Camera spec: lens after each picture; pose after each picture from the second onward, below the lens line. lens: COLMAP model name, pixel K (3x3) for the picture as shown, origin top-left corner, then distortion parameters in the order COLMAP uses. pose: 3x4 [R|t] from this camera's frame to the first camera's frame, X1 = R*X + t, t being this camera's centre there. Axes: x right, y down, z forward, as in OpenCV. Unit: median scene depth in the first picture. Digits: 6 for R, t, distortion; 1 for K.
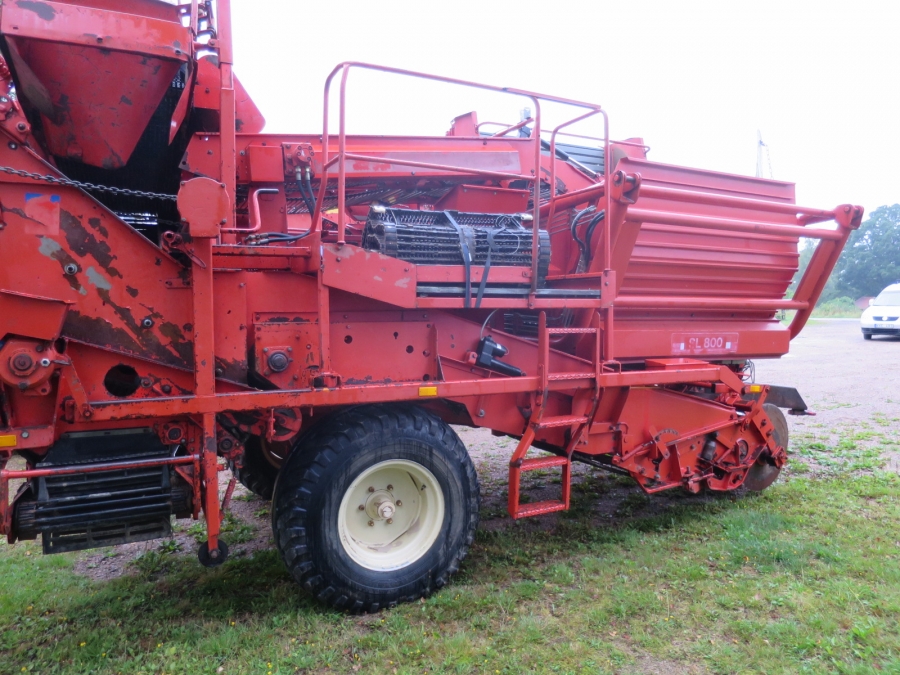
lens RADIAL K [[645.1, 0, 450.5], [0, 645.1, 344.6], [0, 0, 1]] dist [-0.055629, 0.000458]
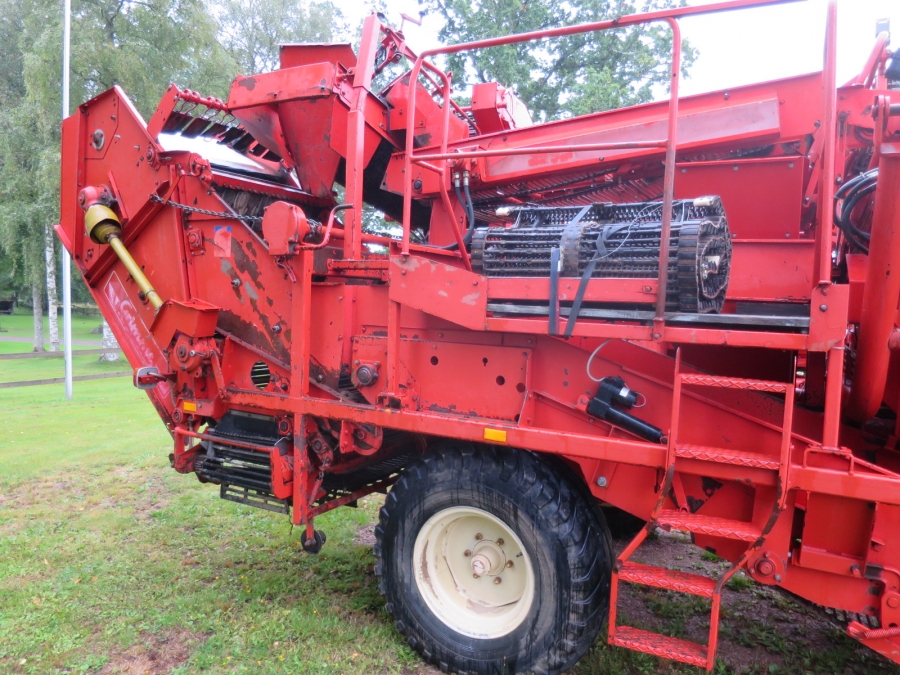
lens RADIAL K [[643.6, 0, 450.0], [0, 643.6, 337.5], [0, 0, 1]] dist [-0.055468, 0.006373]
pose [[0.579499, 0.069402, -0.812013, 0.541498], [-0.084821, 0.996092, 0.024601, -0.059605], [0.810547, 0.054620, 0.583121, 0.457844]]
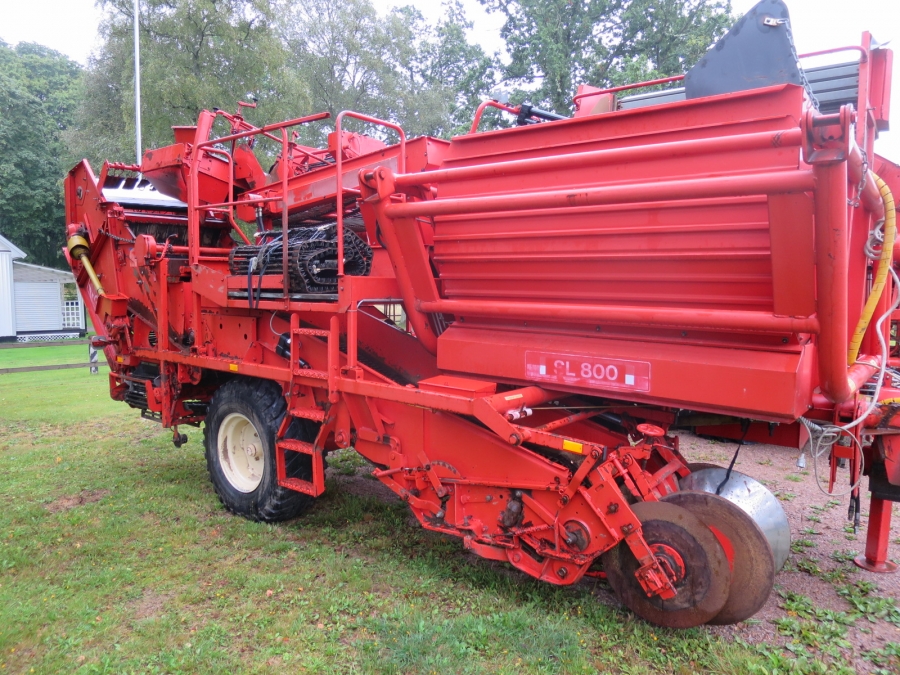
lens RADIAL K [[643.6, 0, 450.0], [0, 643.6, 337.5], [0, 0, 1]] dist [-0.055468, 0.006373]
pose [[0.422814, 0.079236, -0.902746, 1.320185], [-0.062277, 0.996356, 0.058284, -0.095186], [0.904074, 0.031577, 0.426208, 0.789623]]
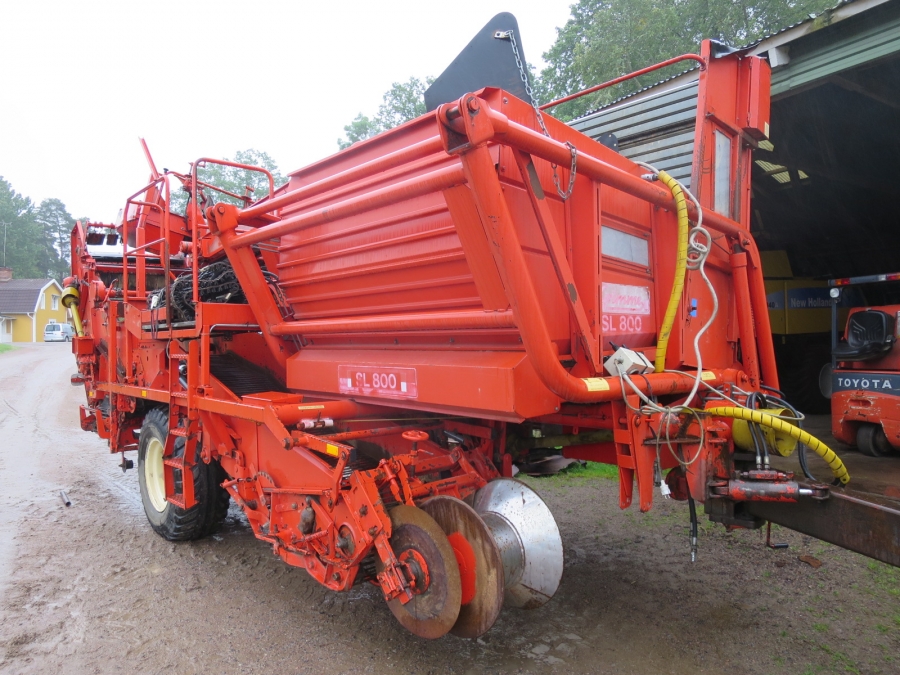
lens RADIAL K [[643.6, 0, 450.0], [0, 643.6, 337.5], [0, 0, 1]] dist [-0.055468, 0.006373]
pose [[0.265848, -0.018664, -0.963834, 1.523863], [-0.044689, 0.998499, -0.031662, -0.043274], [0.962979, 0.051490, 0.264615, 1.224193]]
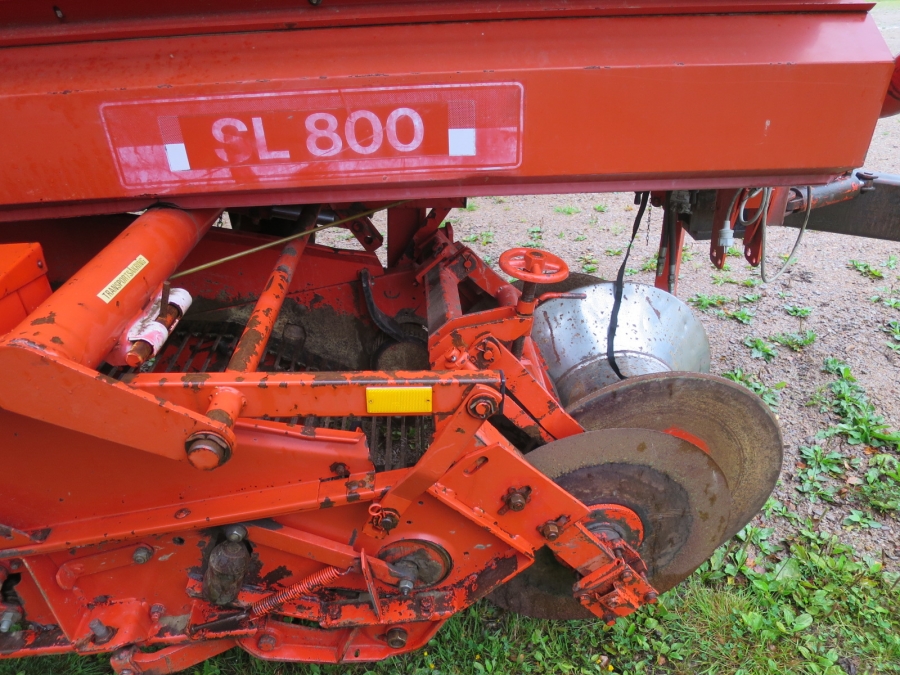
lens RADIAL K [[643.6, 0, 450.0], [0, 643.6, 337.5], [0, 0, 1]] dist [-0.055468, 0.006373]
pose [[0.912513, 0.170376, -0.371877, 0.742519], [0.019879, 0.889582, 0.456343, -0.057595], [0.408565, -0.423811, 0.808368, 1.107799]]
